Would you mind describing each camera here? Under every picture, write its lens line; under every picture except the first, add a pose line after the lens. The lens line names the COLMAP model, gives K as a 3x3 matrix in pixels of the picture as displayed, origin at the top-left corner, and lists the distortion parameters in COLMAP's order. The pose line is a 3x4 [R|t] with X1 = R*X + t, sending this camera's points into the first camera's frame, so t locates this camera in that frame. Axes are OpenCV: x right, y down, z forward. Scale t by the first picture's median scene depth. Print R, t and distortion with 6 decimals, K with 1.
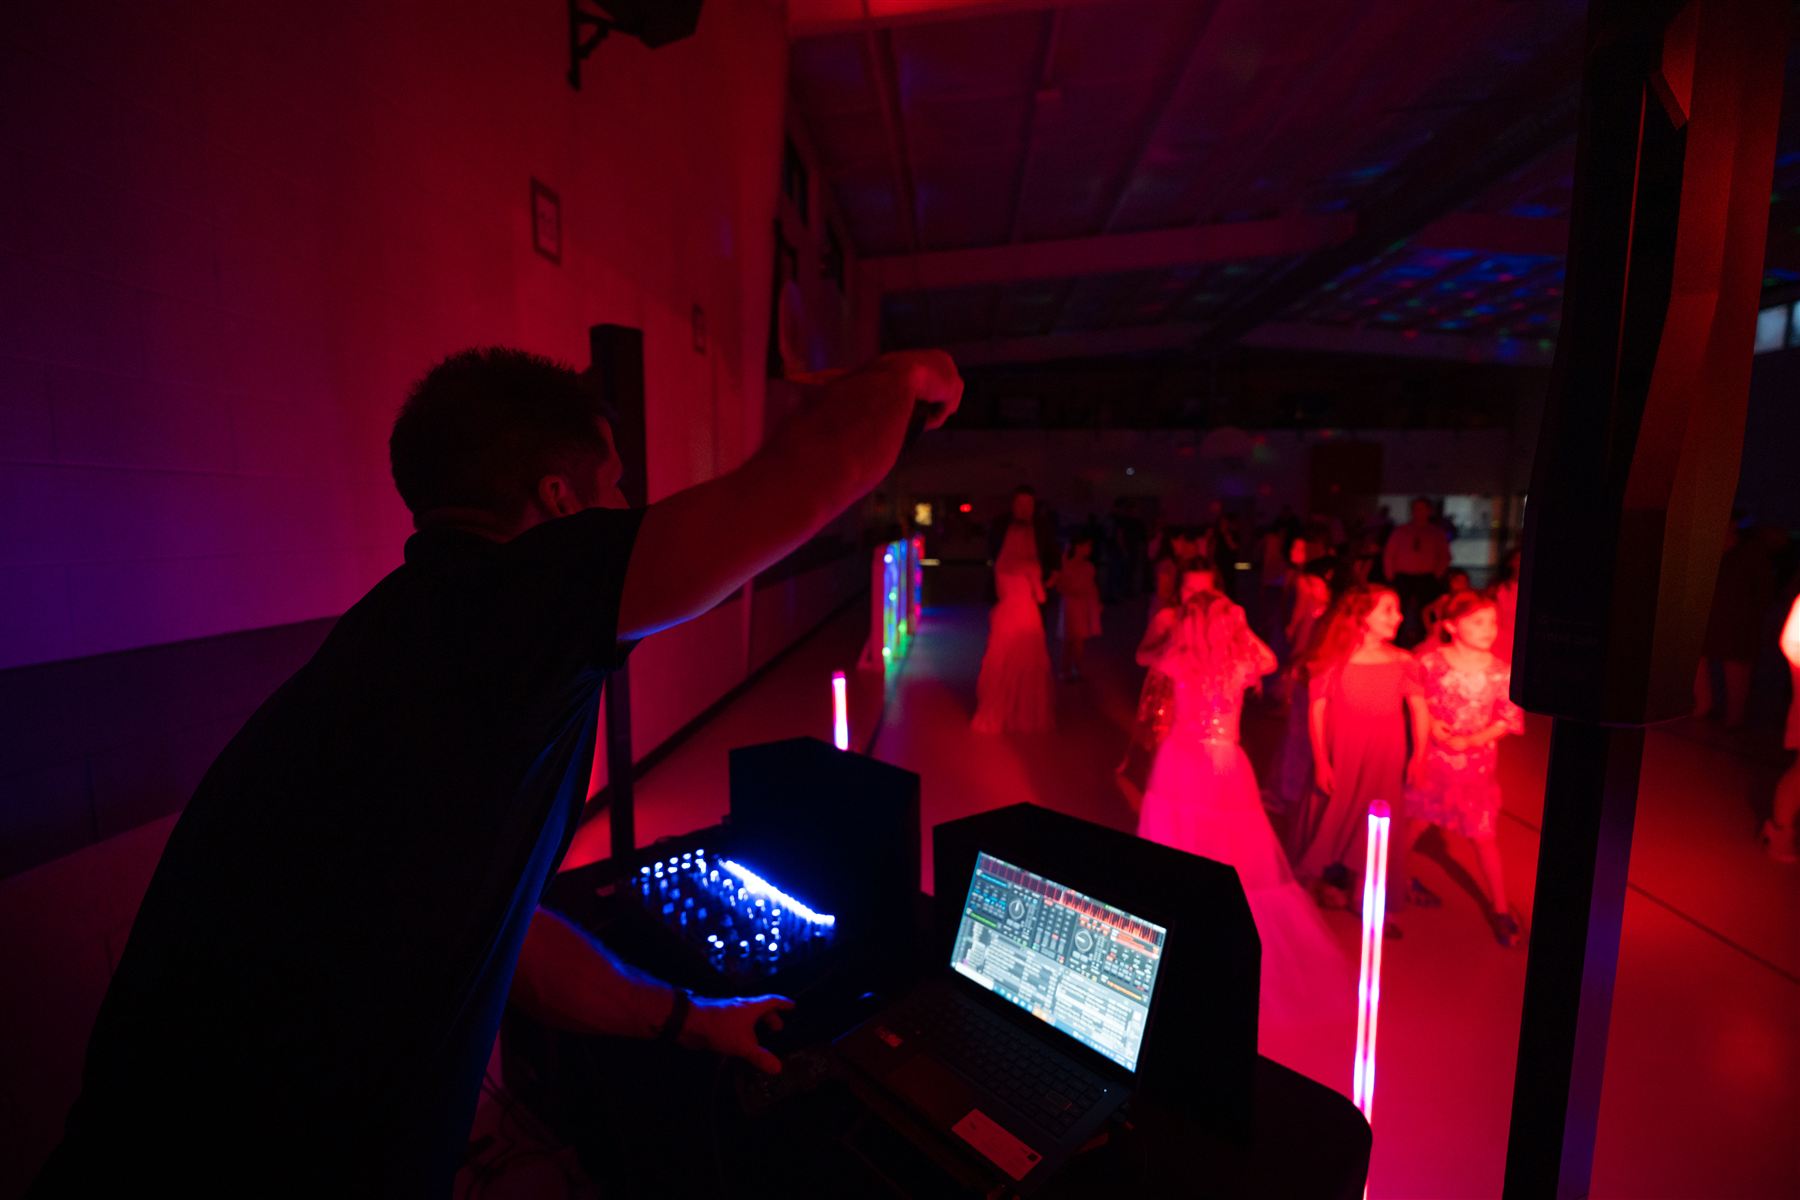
lens RADIAL K [[779.0, 0, 900.0], [0, 779.0, 600.0], [0, 0, 1]] dist [-0.000151, 0.000612]
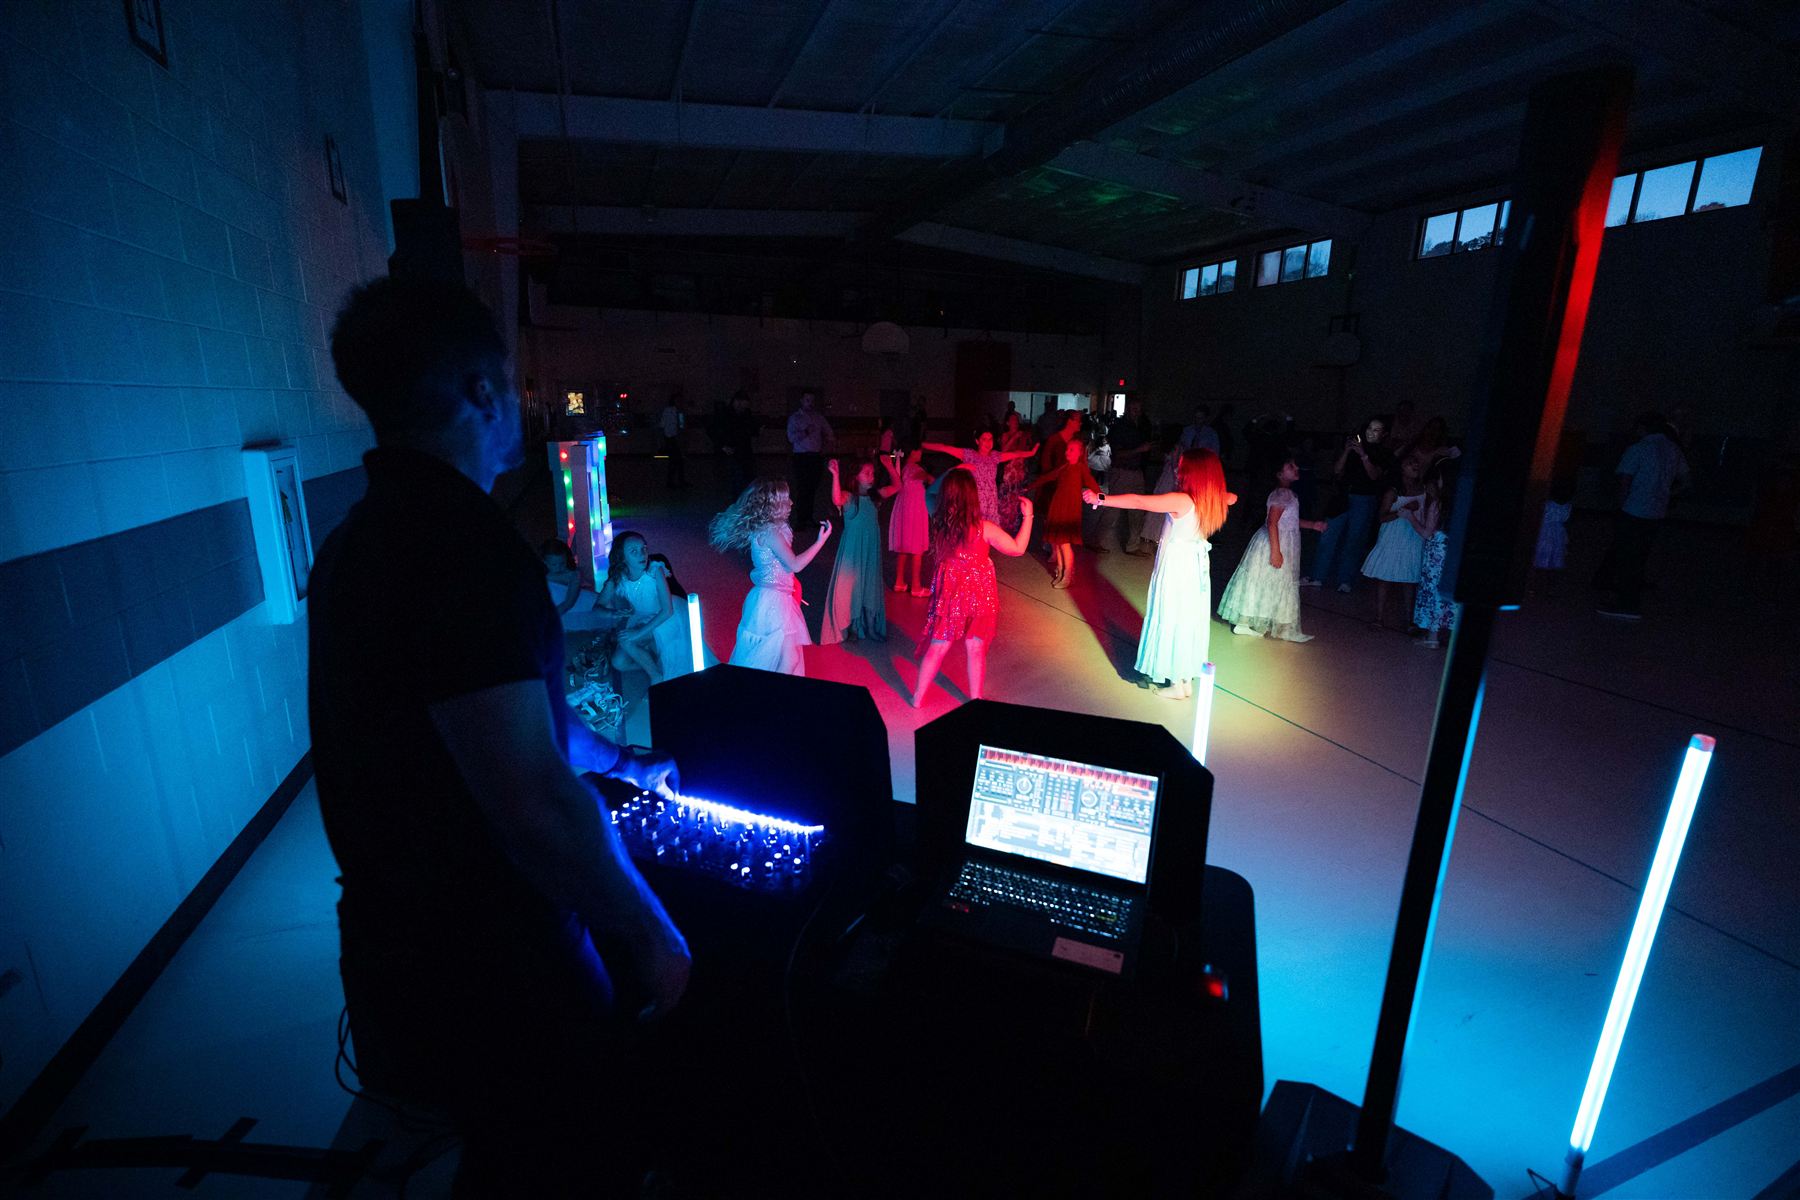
lens RADIAL K [[779.0, 0, 900.0], [0, 779.0, 600.0], [0, 0, 1]] dist [-0.000151, 0.000612]
pose [[0.913508, -0.086060, 0.397613, -0.505760], [0.031007, 0.989255, 0.142878, -0.072963], [-0.405637, -0.118191, 0.906361, 0.008180]]
